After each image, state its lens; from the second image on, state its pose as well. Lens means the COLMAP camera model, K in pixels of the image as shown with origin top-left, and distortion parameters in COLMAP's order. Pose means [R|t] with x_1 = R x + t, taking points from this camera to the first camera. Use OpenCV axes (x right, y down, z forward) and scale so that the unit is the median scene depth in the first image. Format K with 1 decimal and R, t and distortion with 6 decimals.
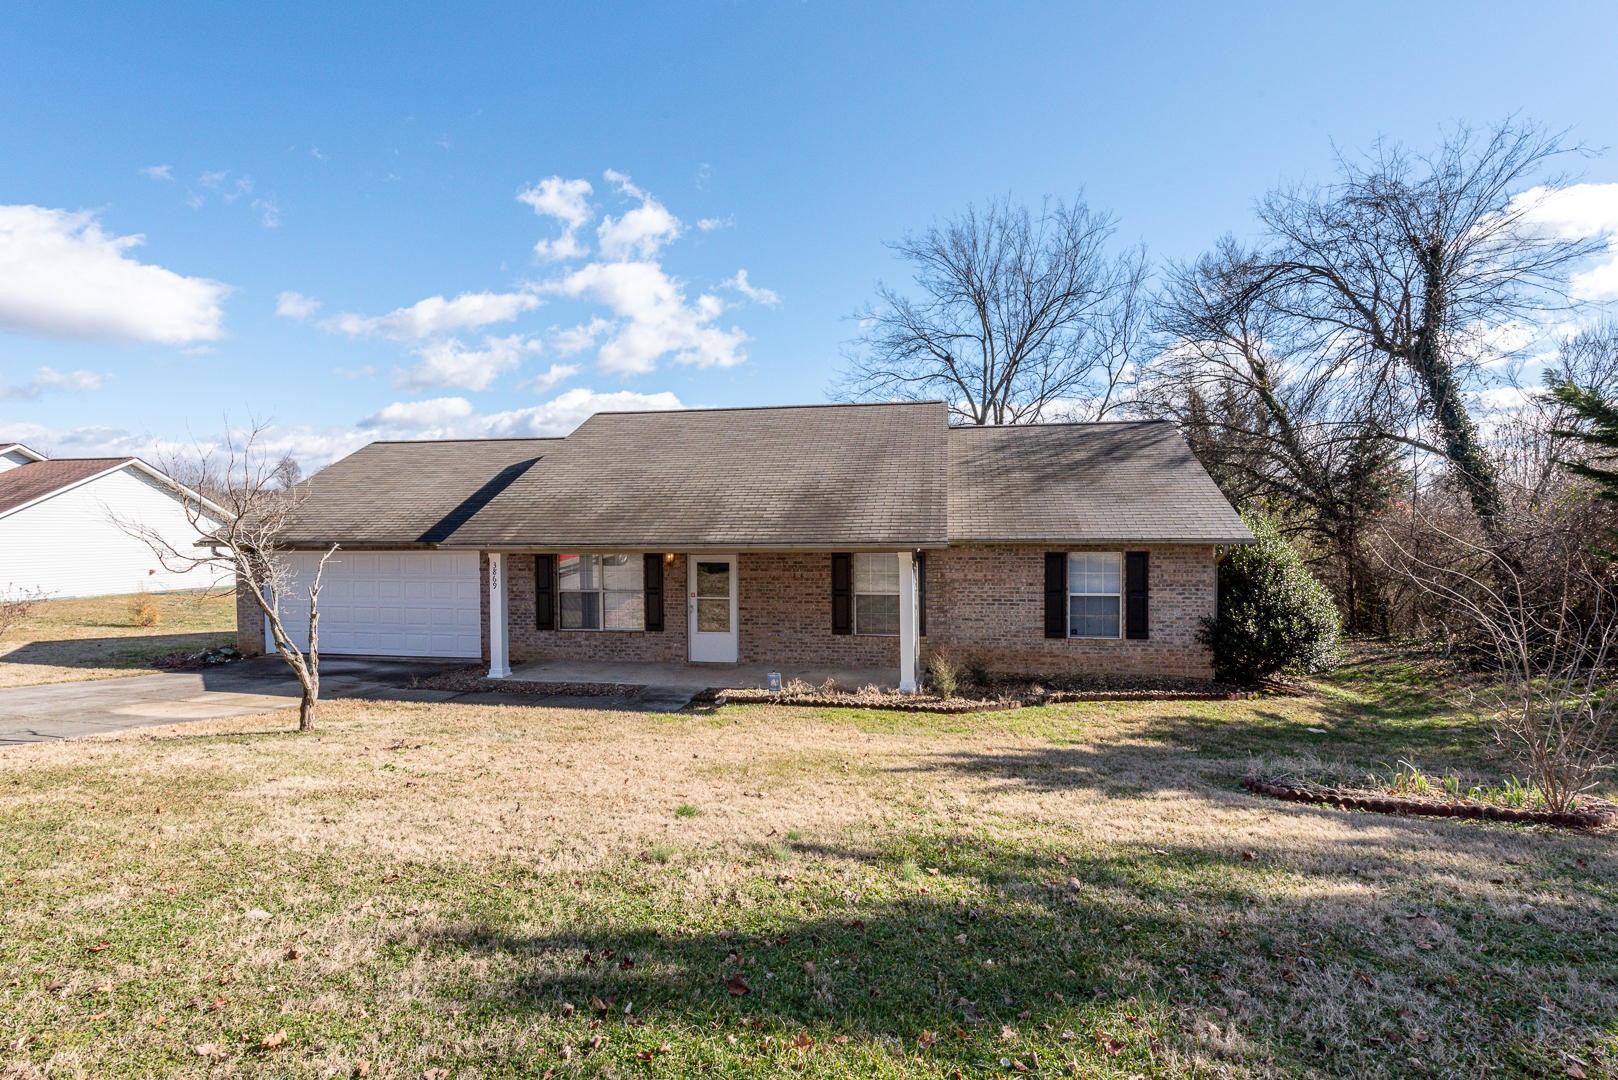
lens RADIAL K [[712.5, 0, 809.0], [0, 712.5, 540.0], [0, 0, 1]] dist [0.003017, -0.000011]
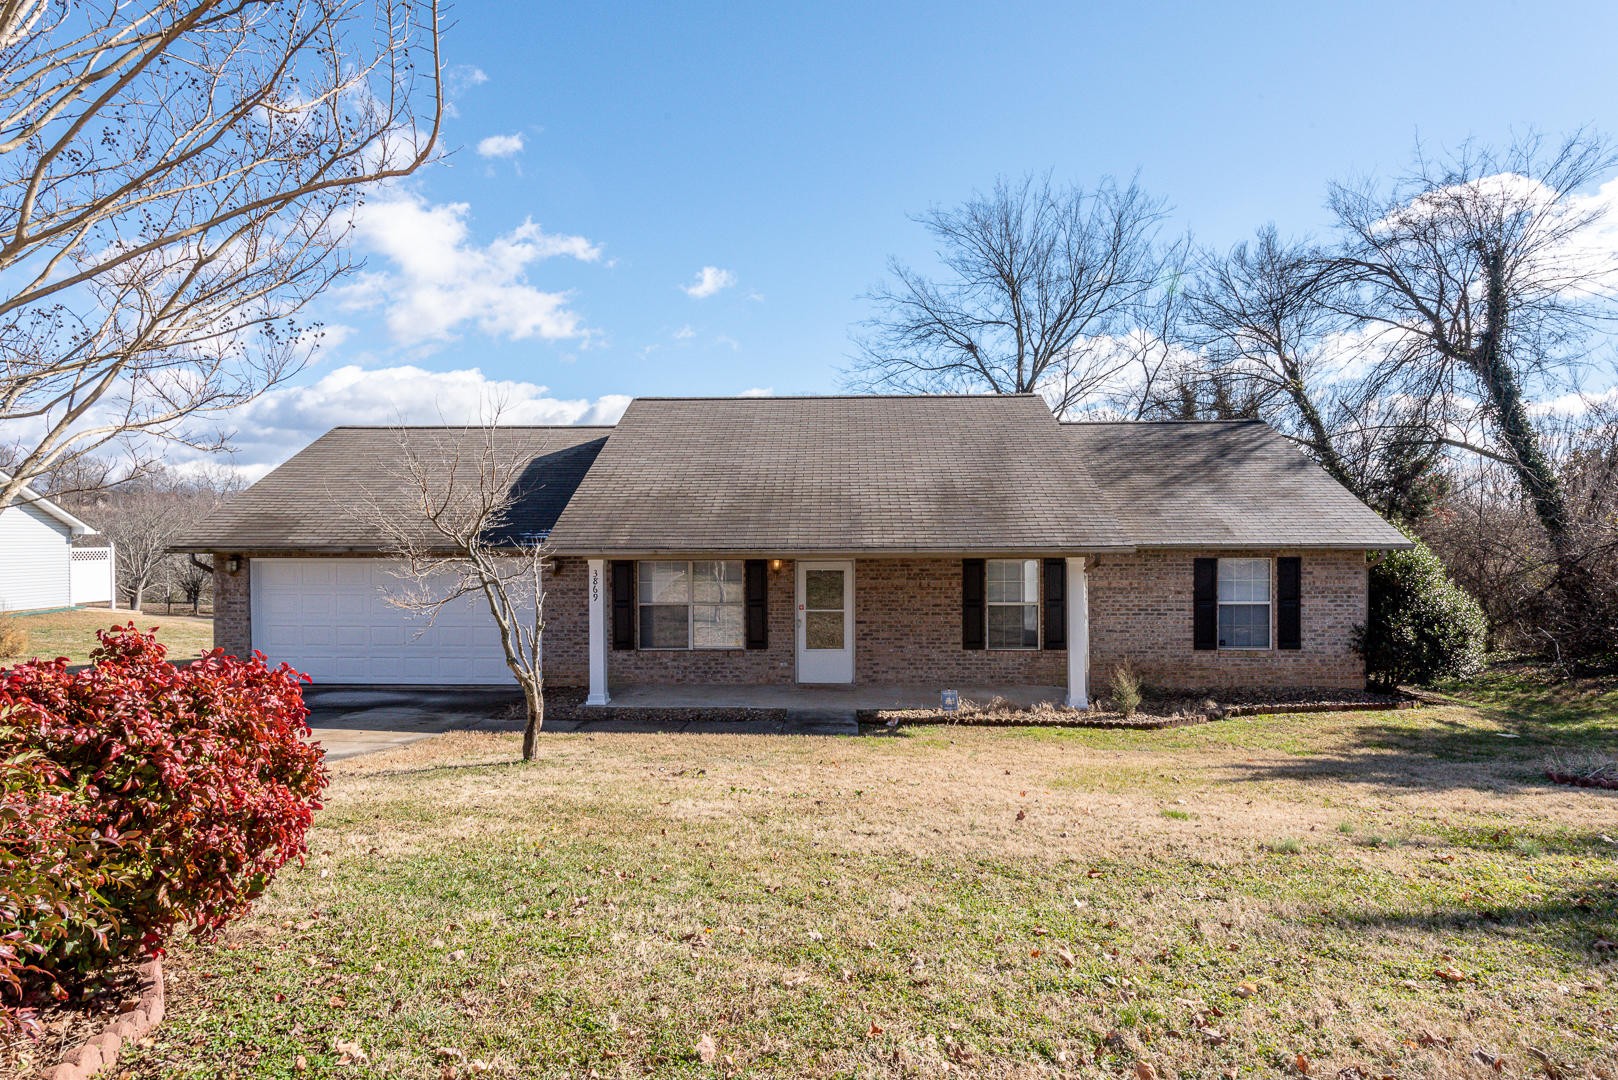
lens RADIAL K [[831.0, 0, 809.0], [0, 831.0, 540.0], [0, 0, 1]] dist [0.002859, 0.000003]
pose [[0.992055, 0.002744, 0.125778, -0.295163], [-0.001021, 0.999905, -0.013754, 0.008390], [-0.125804, 0.013516, 0.991963, -0.022254]]
